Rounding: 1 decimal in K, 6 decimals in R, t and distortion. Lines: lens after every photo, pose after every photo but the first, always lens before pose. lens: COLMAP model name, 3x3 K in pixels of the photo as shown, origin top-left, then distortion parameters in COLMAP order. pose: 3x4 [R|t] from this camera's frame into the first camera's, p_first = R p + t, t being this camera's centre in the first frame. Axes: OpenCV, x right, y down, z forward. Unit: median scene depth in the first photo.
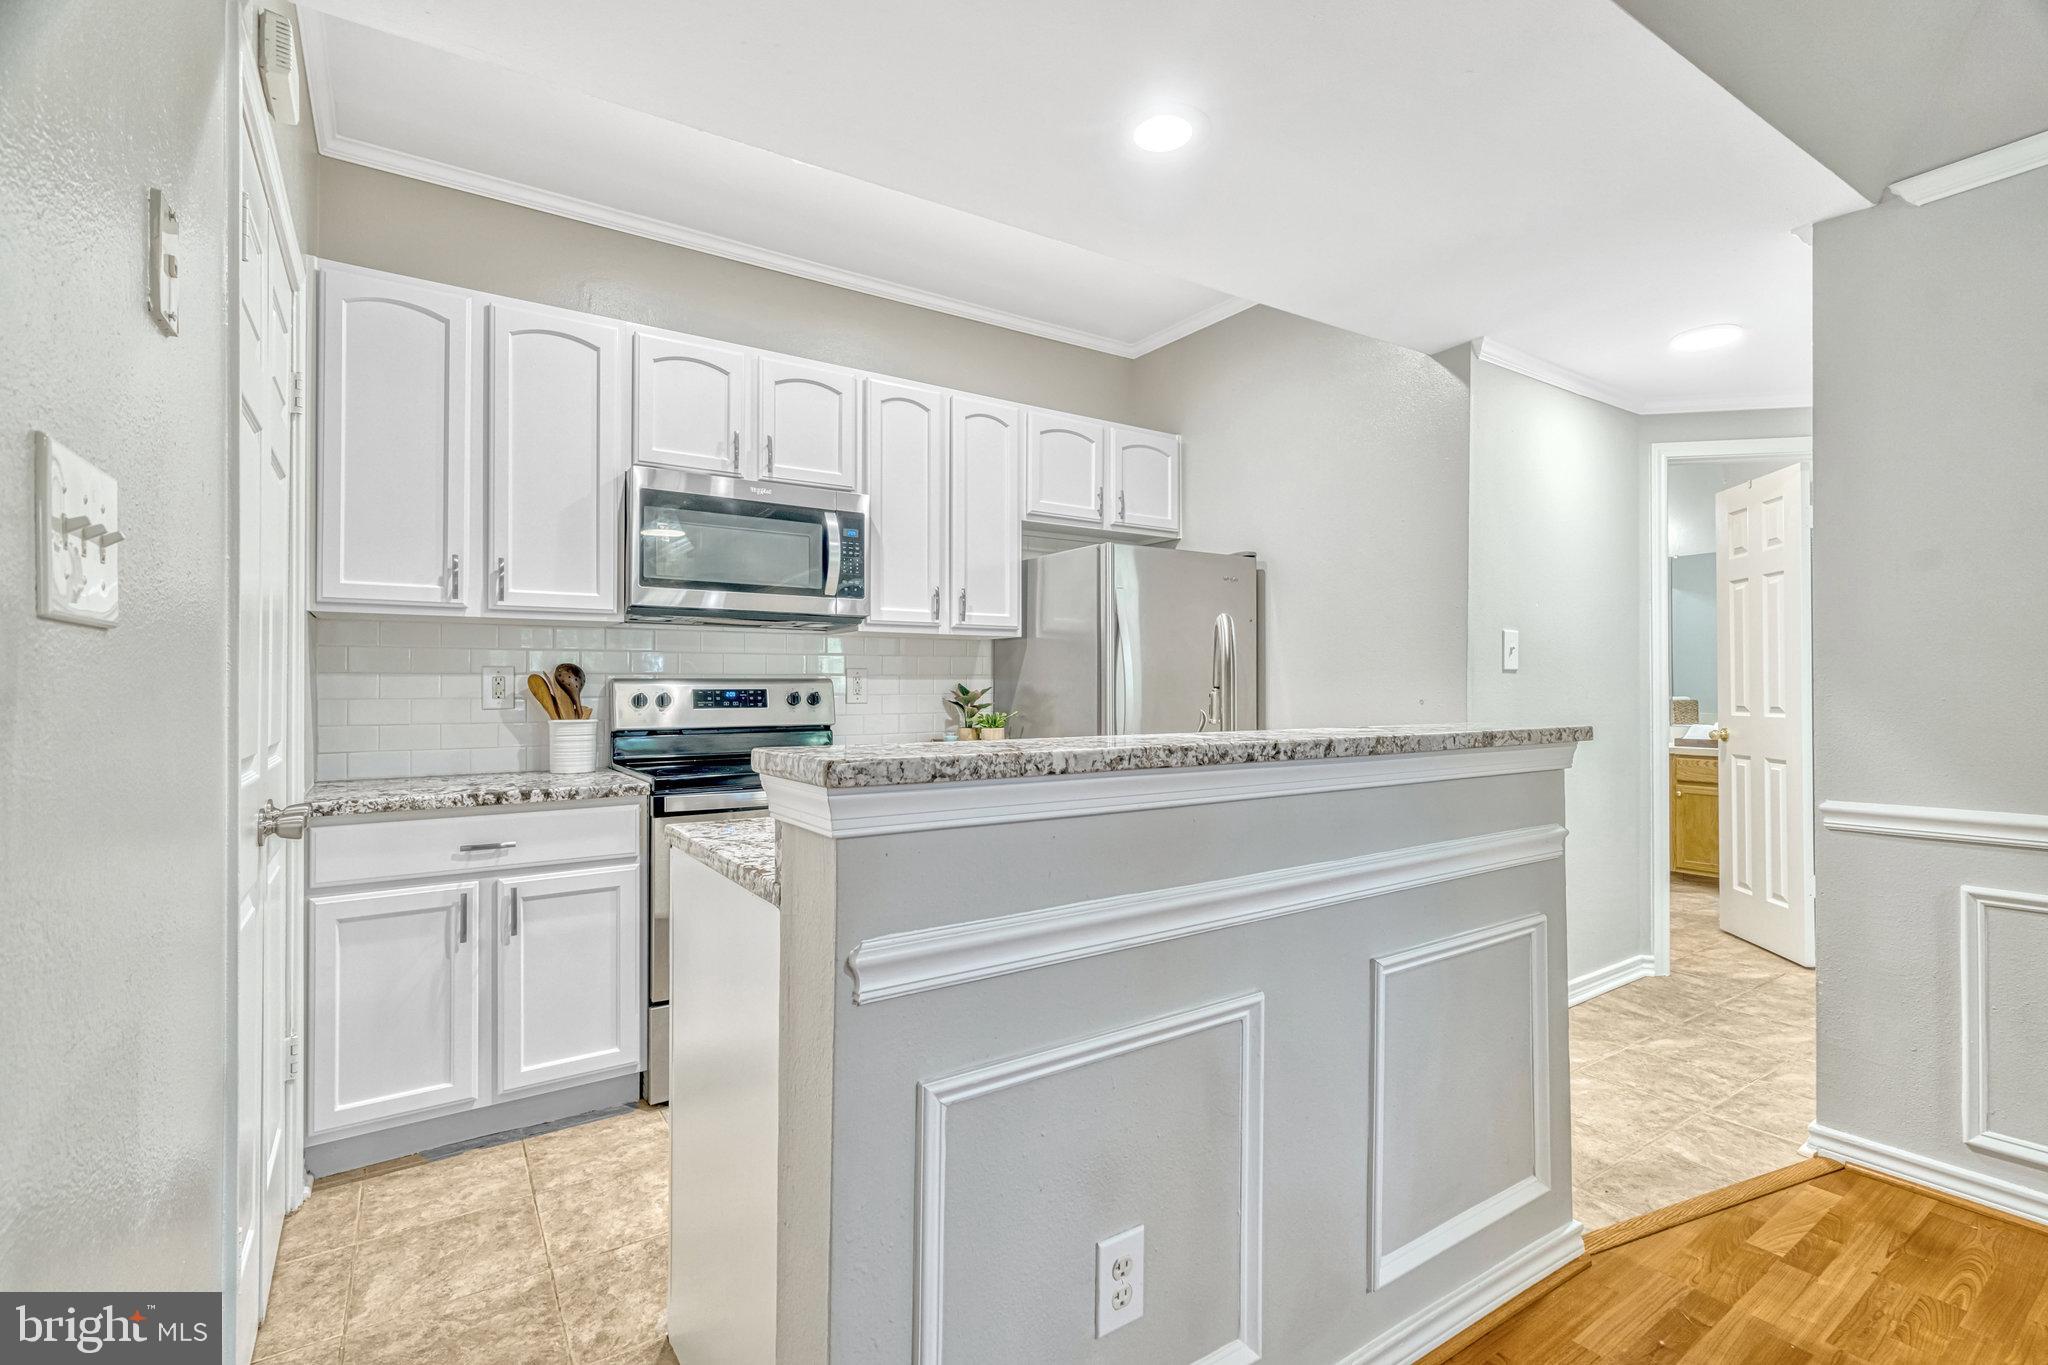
lens RADIAL K [[927.8, 0, 1024.0], [0, 927.8, 682.5], [0, 0, 1]] dist [-0.002883, 0.000045]
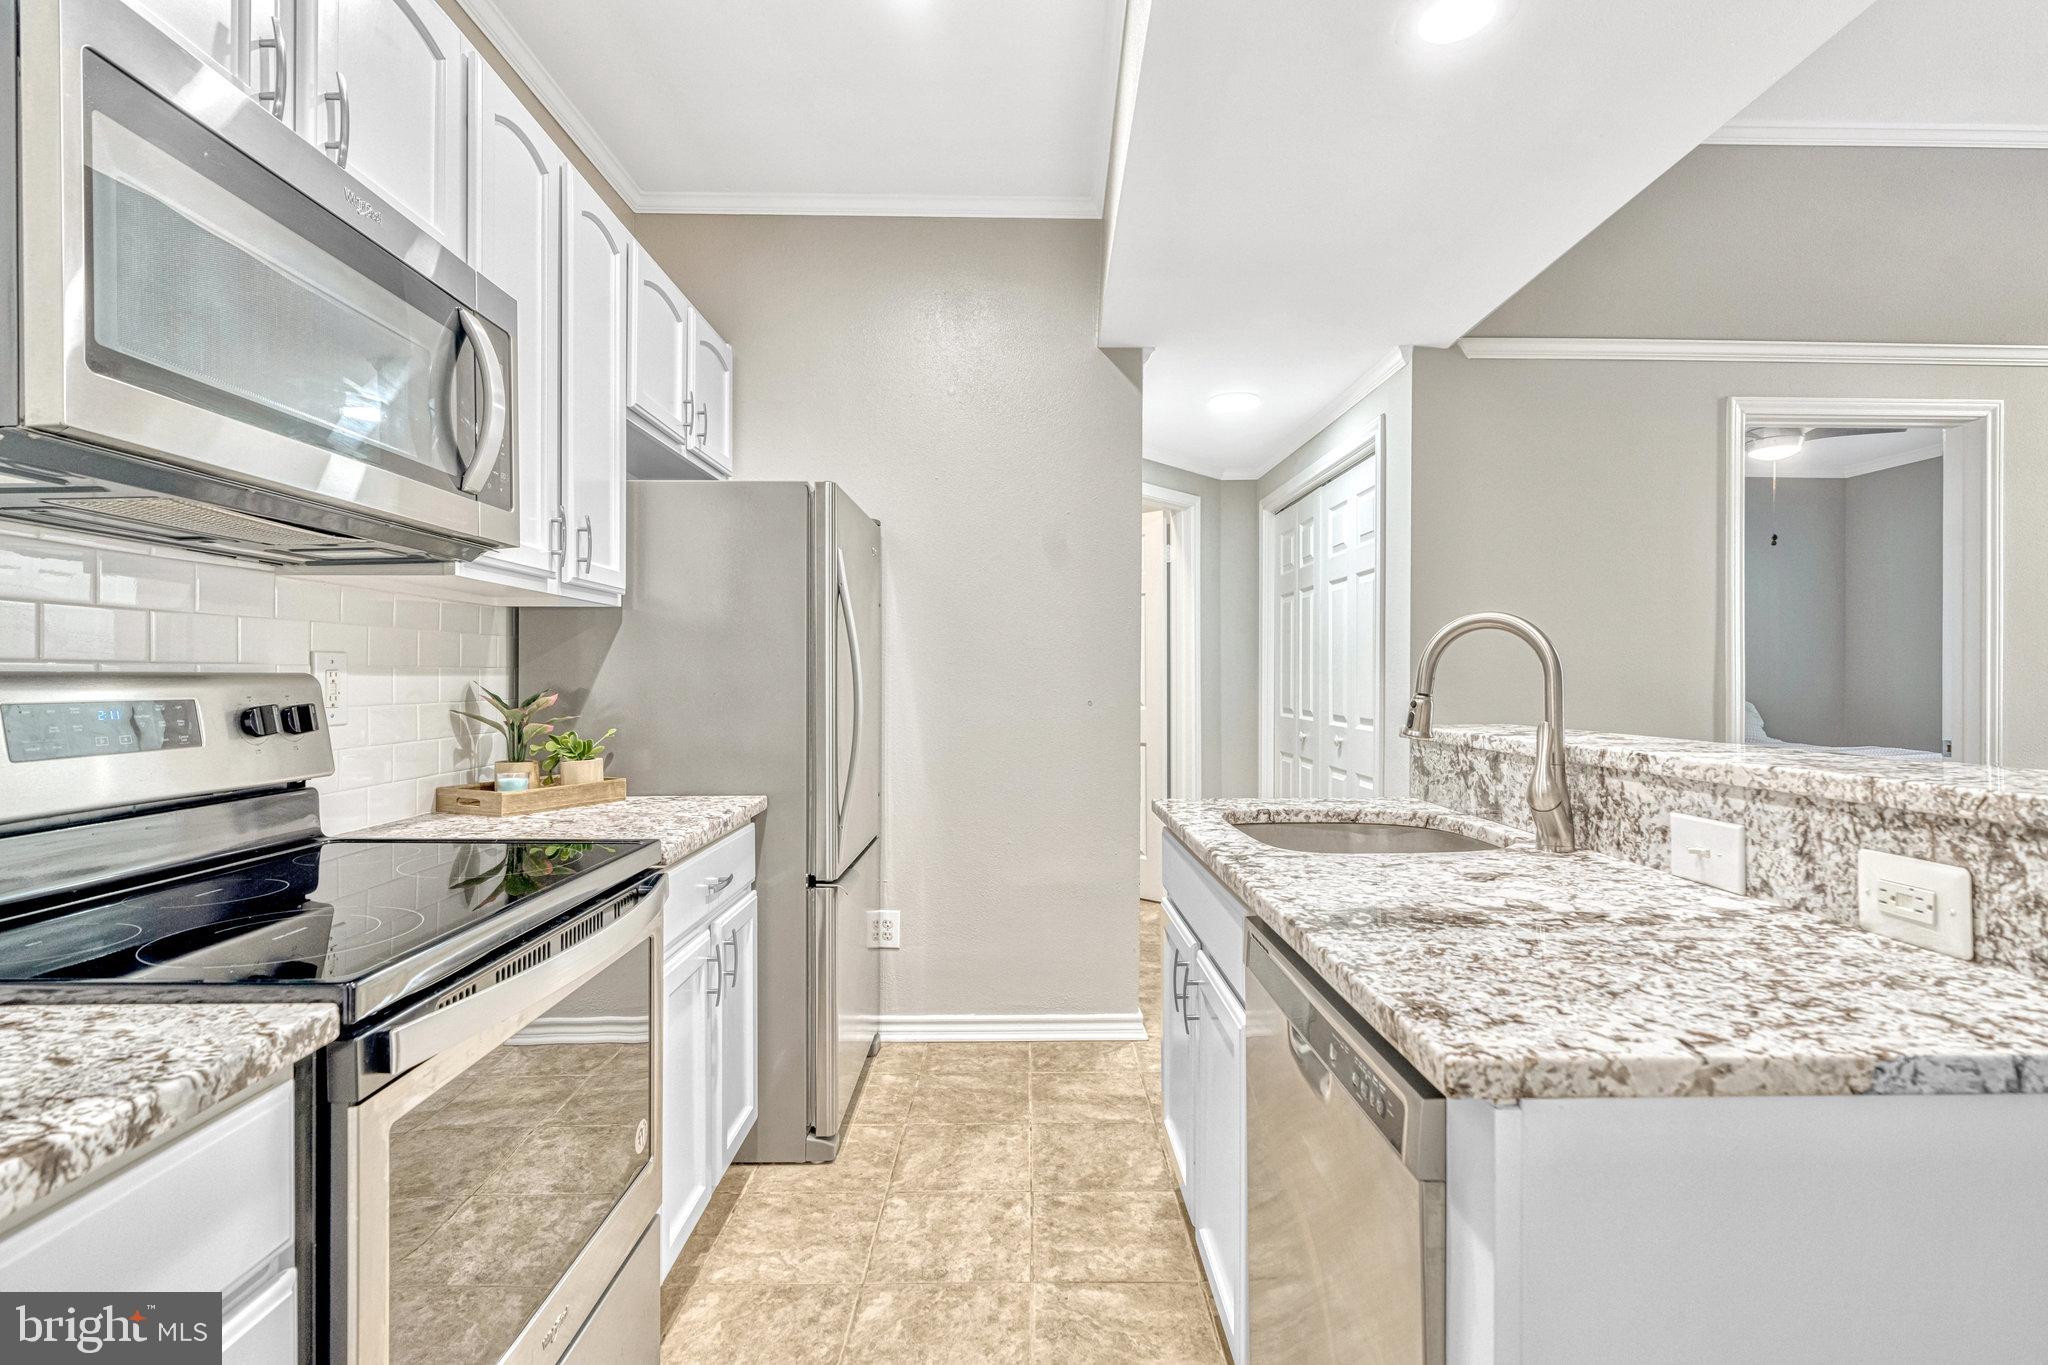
lens RADIAL K [[954.8, 0, 1032.5], [0, 954.8, 689.9], [0, 0, 1]] dist [-0.007941, 0.001426]
pose [[0.545399, -0.004676, 0.838164, -0.451986], [-0.005439, 0.999944, 0.009118, -0.002436], [-0.838159, -0.009532, 0.545343, 0.515978]]
